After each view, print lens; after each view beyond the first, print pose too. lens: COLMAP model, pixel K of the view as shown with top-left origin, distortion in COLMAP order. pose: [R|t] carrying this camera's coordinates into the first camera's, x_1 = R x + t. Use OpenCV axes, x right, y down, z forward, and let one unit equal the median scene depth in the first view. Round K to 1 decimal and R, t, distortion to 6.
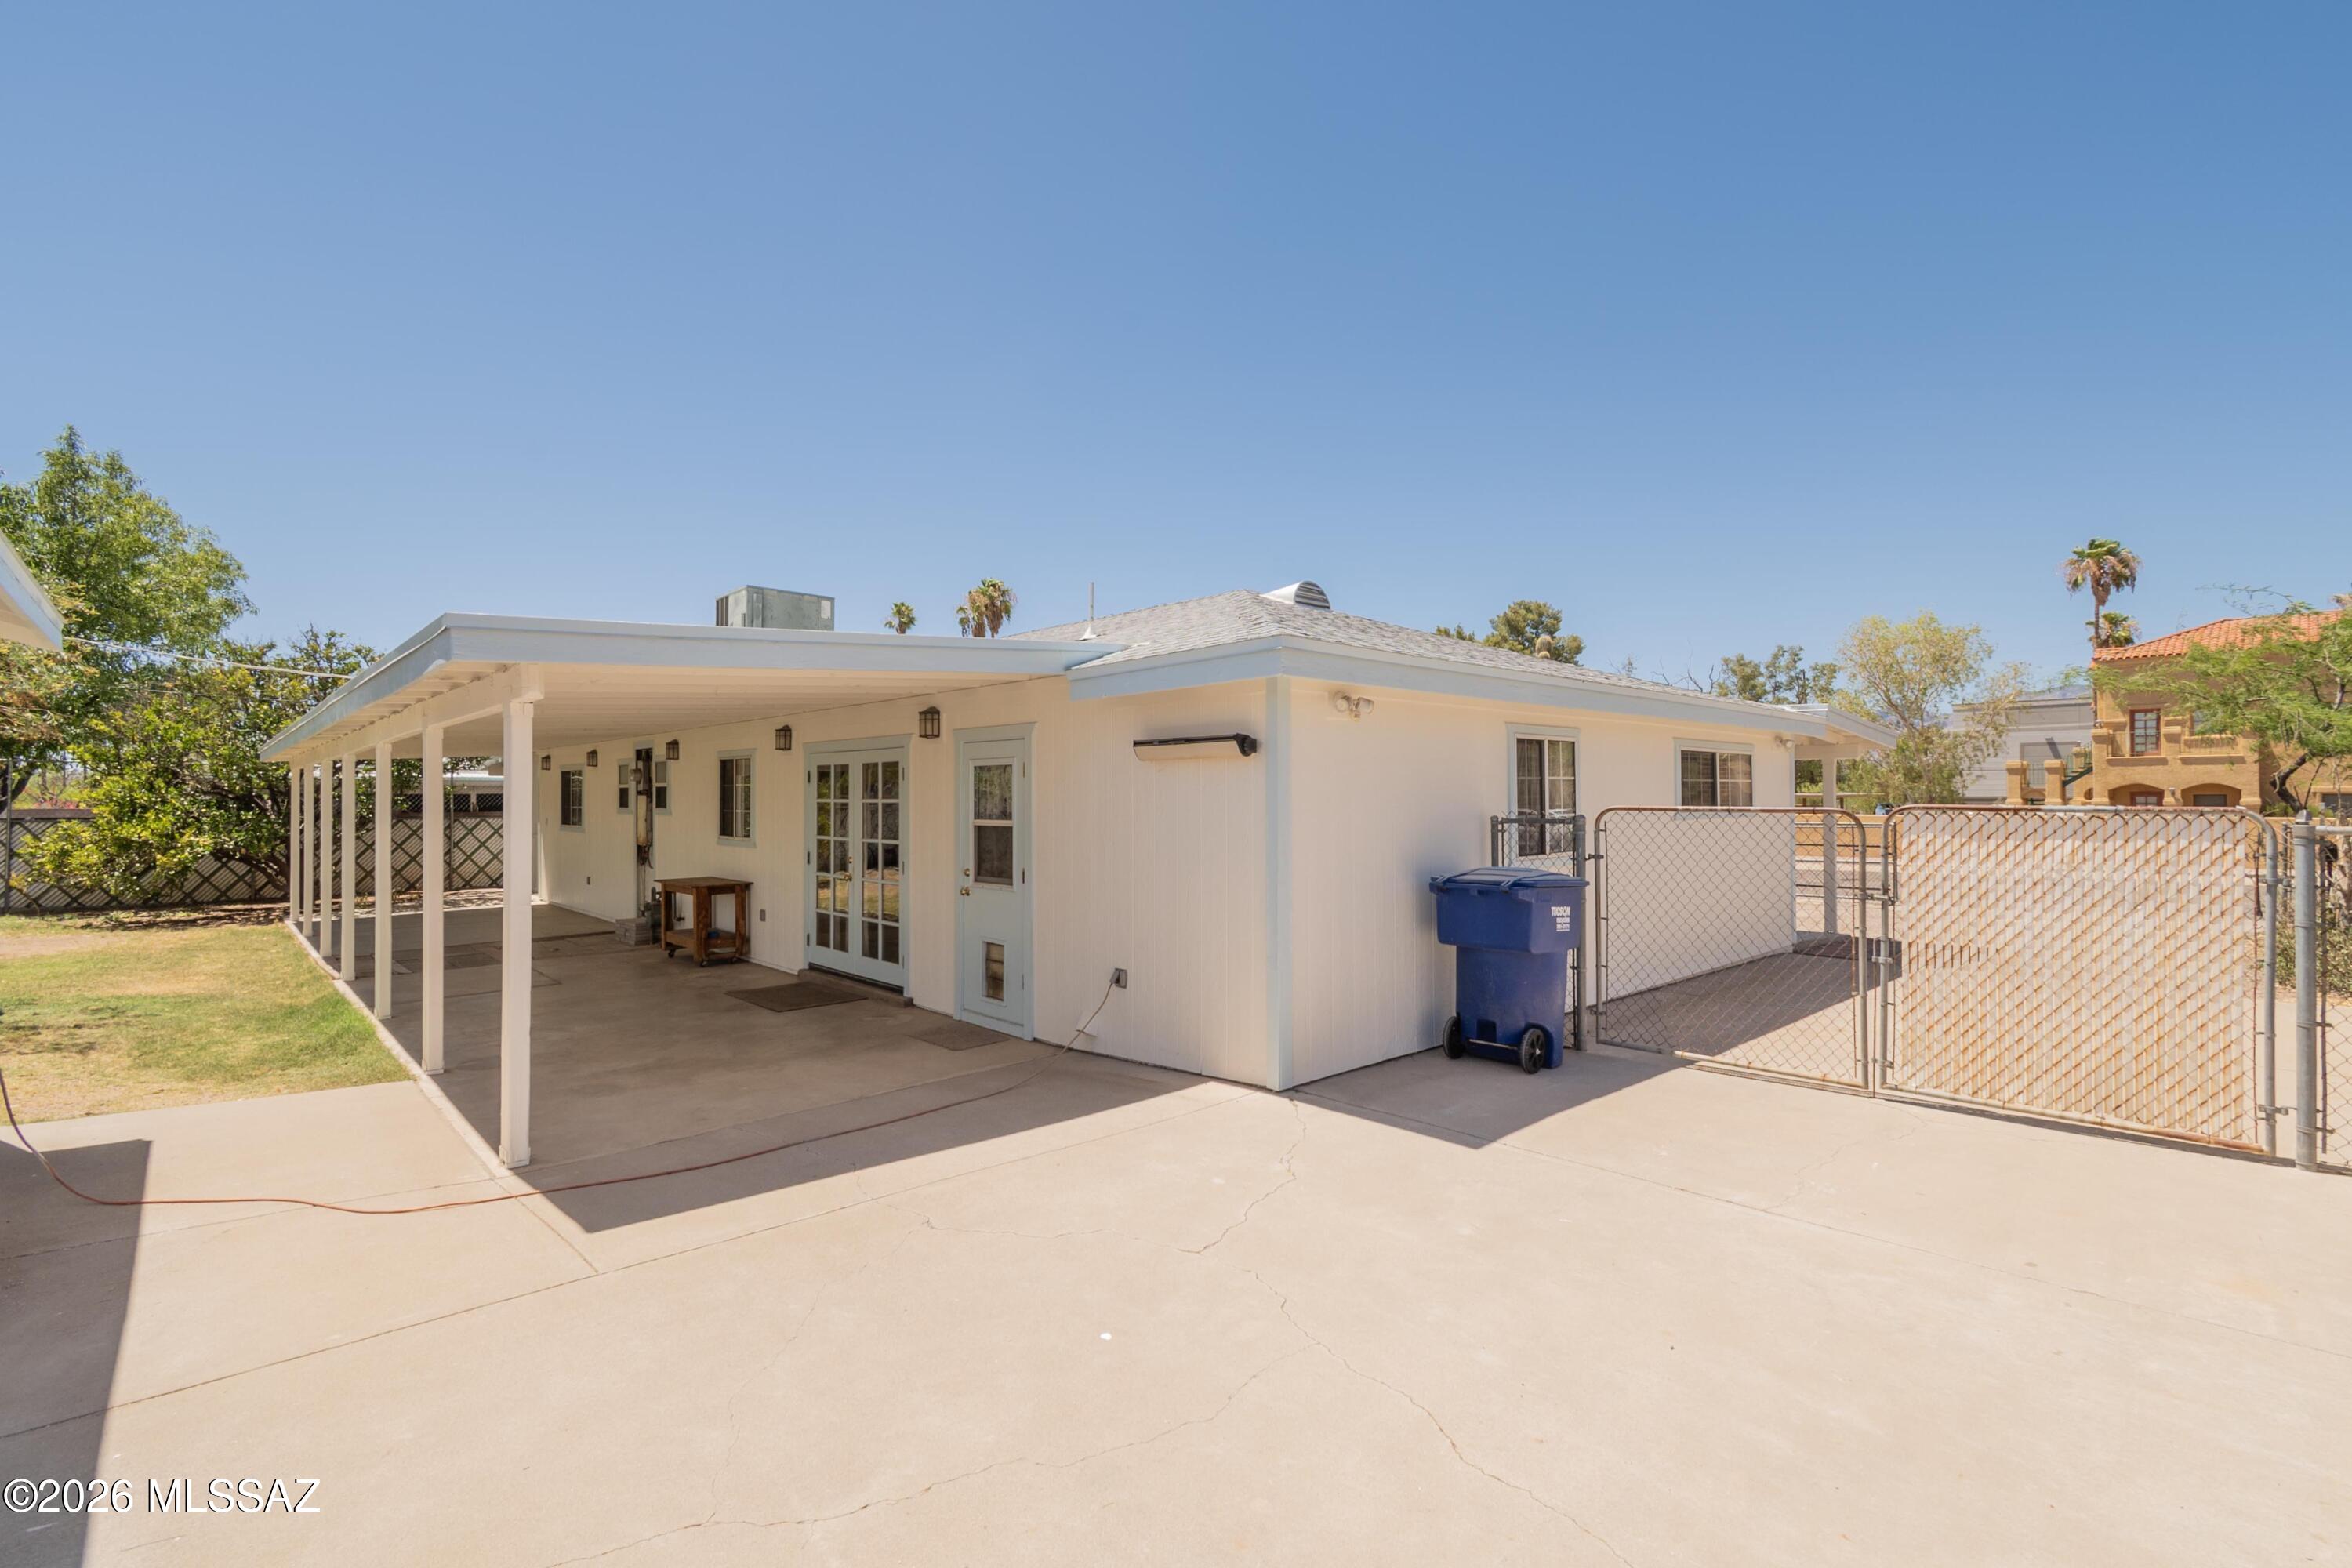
lens RADIAL K [[1049.0, 0, 1177.2], [0, 1049.0, 789.0], [0, 0, 1]] dist [0.006540, -0.003543]
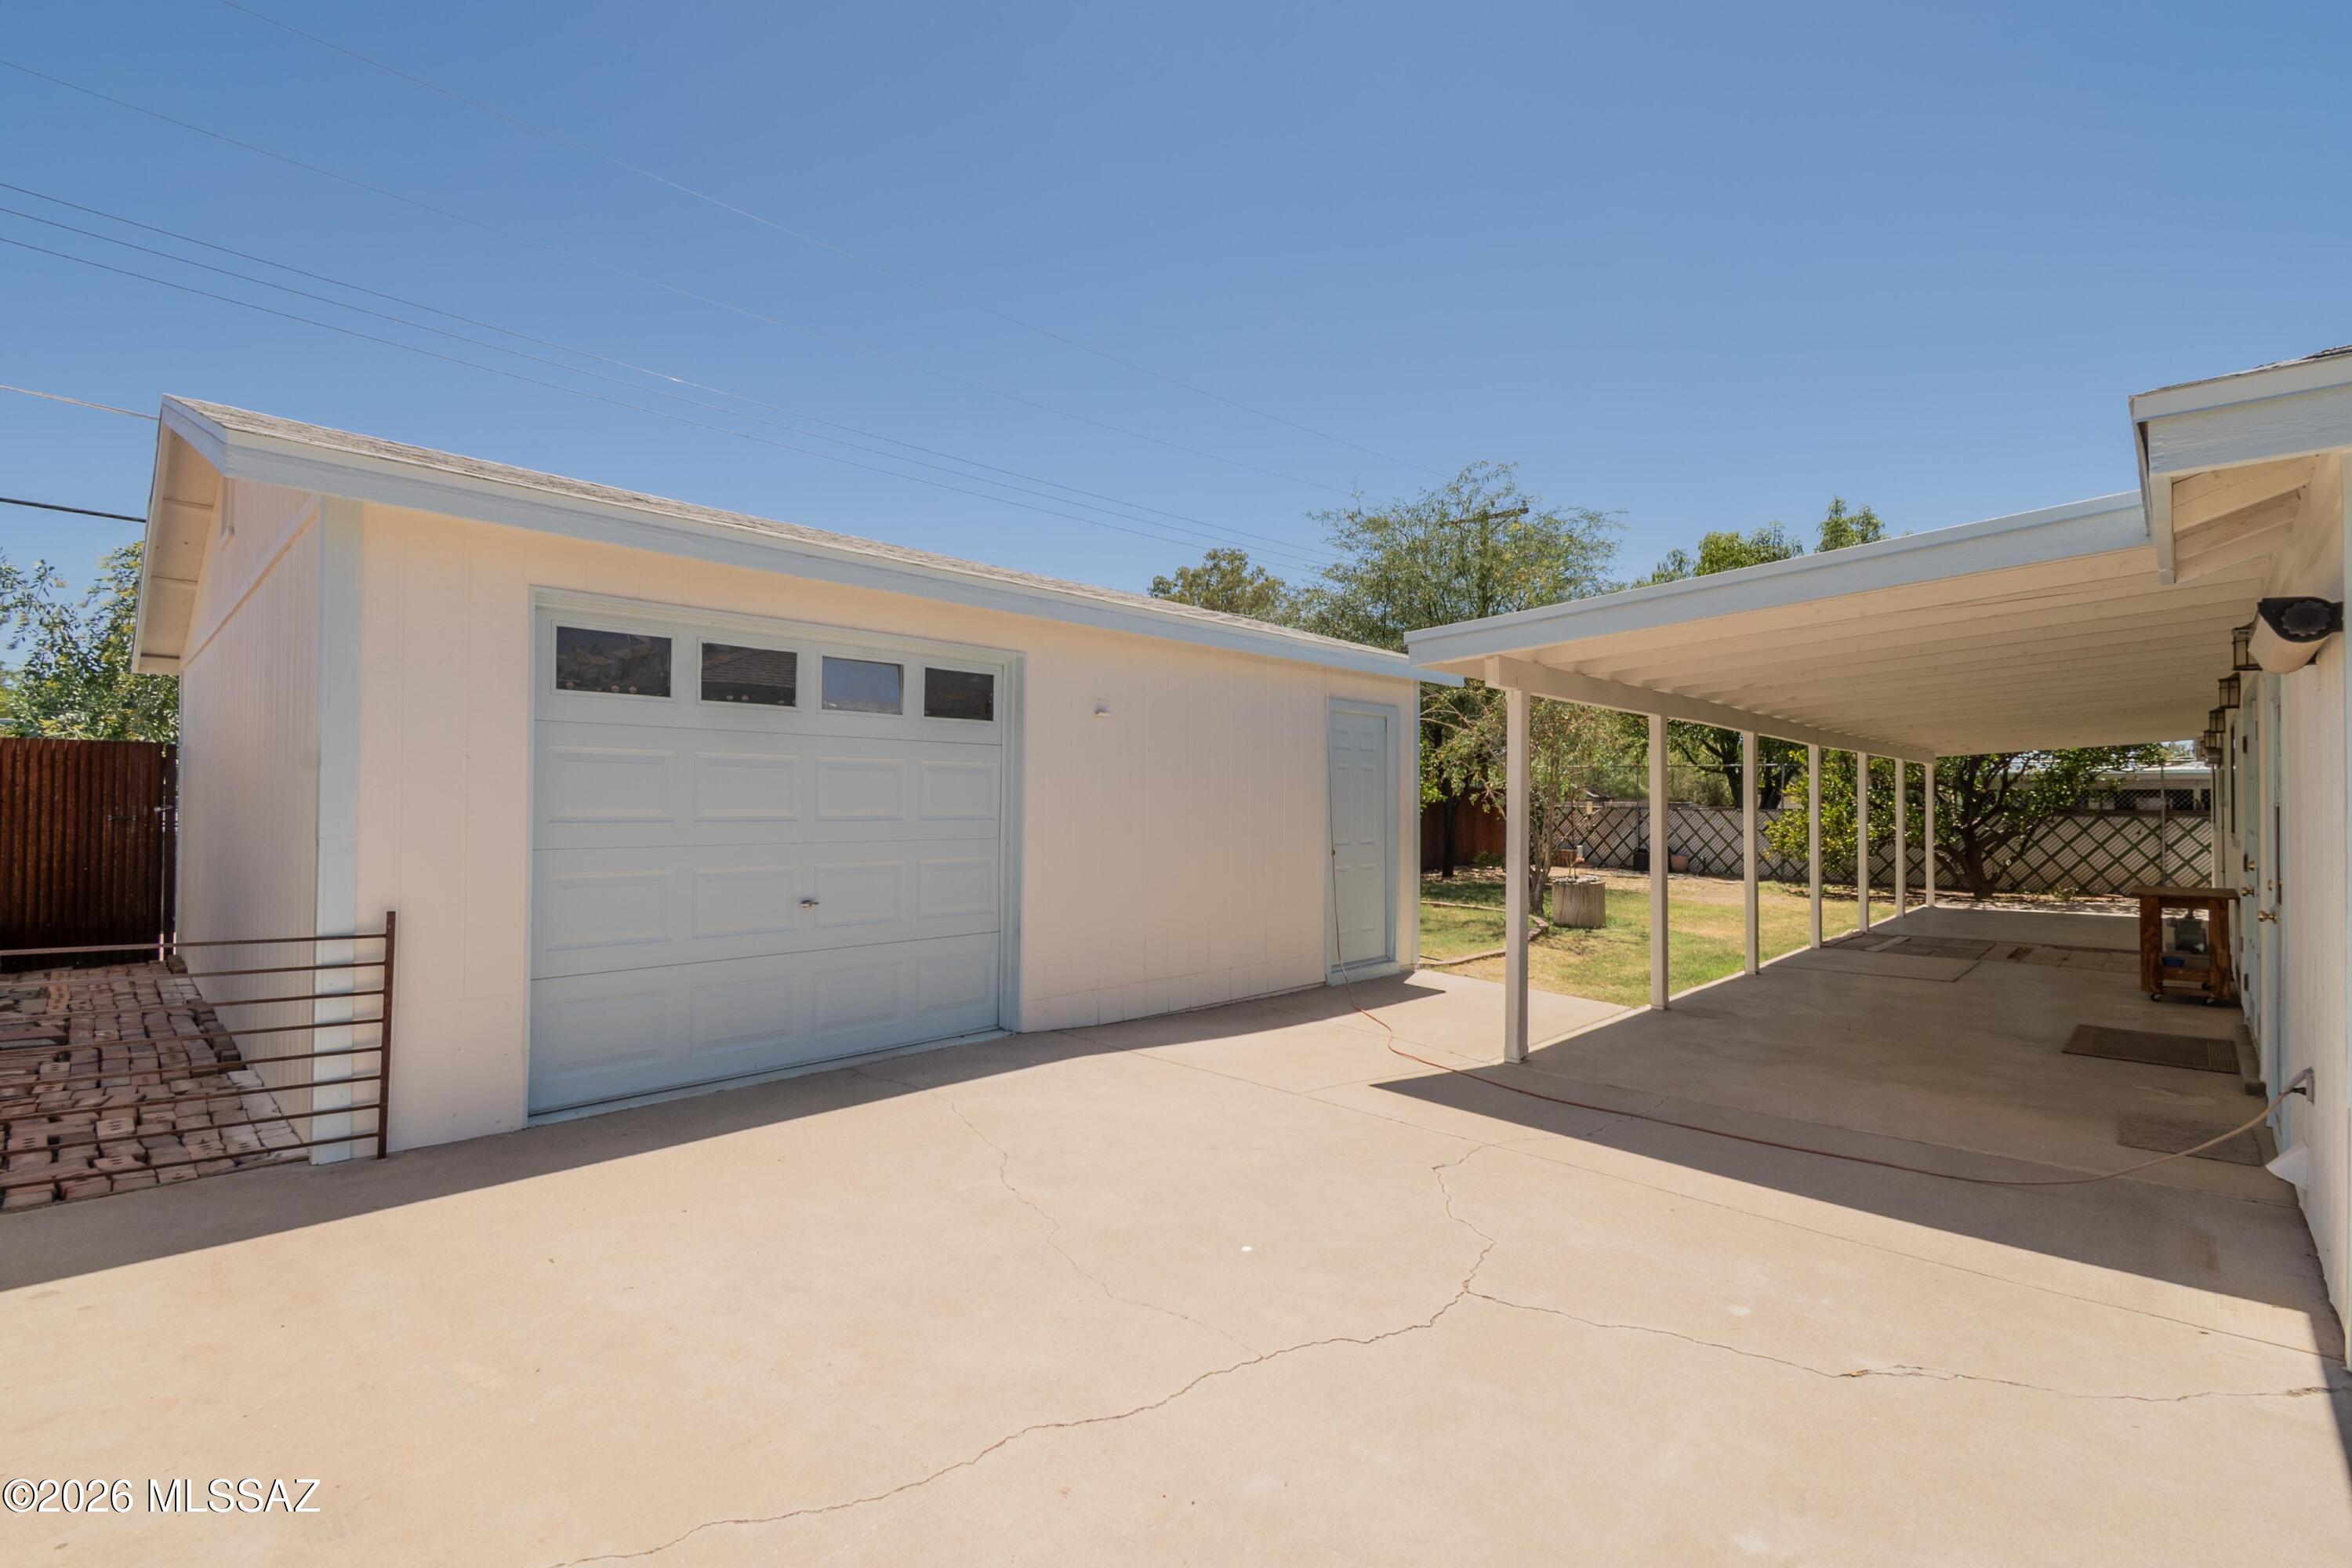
lens RADIAL K [[1049.0, 0, 1163.5], [0, 1049.0, 788.8], [0, 0, 1]] dist [0.006540, -0.003543]
pose [[0.044124, -0.011166, -0.998964, 0.428437], [0.002927, 0.999935, -0.011048, 0.034926], [0.999022, -0.002437, 0.044154, 0.386570]]
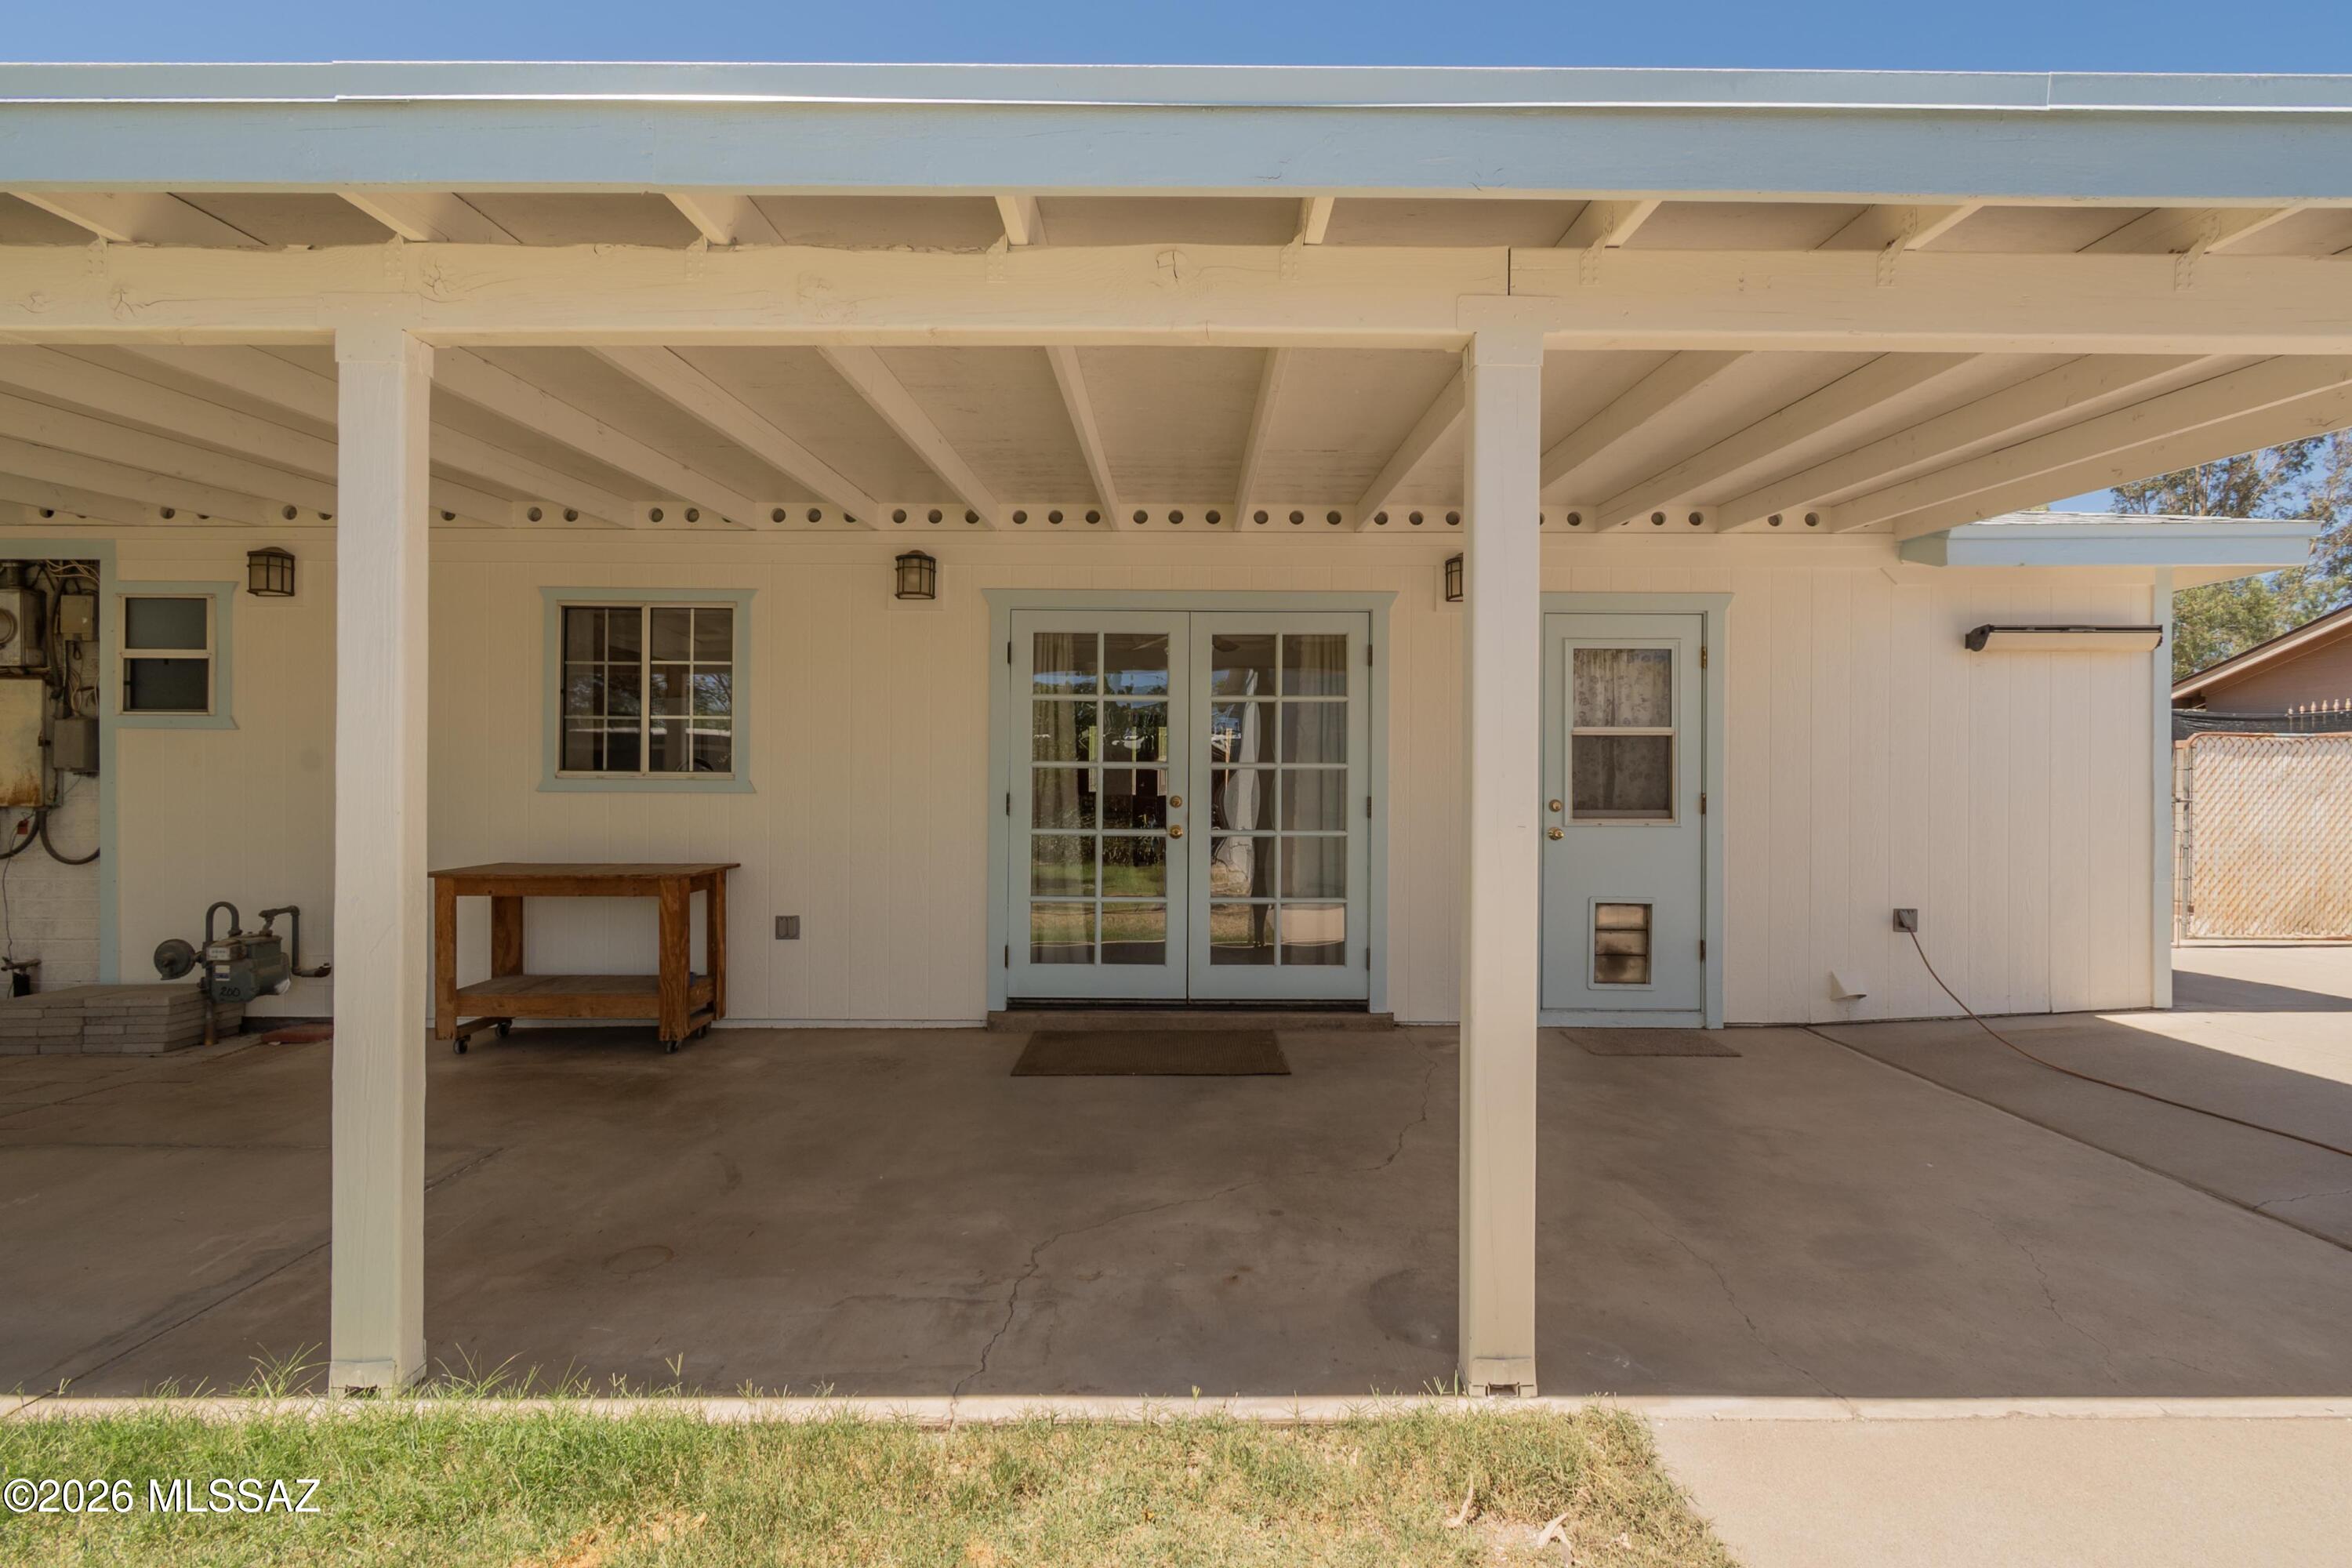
lens RADIAL K [[1049.0, 0, 1177.6], [0, 1049.0, 780.4], [0, 0, 1]] dist [0.006540, -0.003543]
pose [[0.674825, 0.010038, 0.737909, -0.932621], [-0.015449, 0.999881, 0.000526, 0.071432], [-0.737816, -0.011755, 0.674900, 0.780902]]
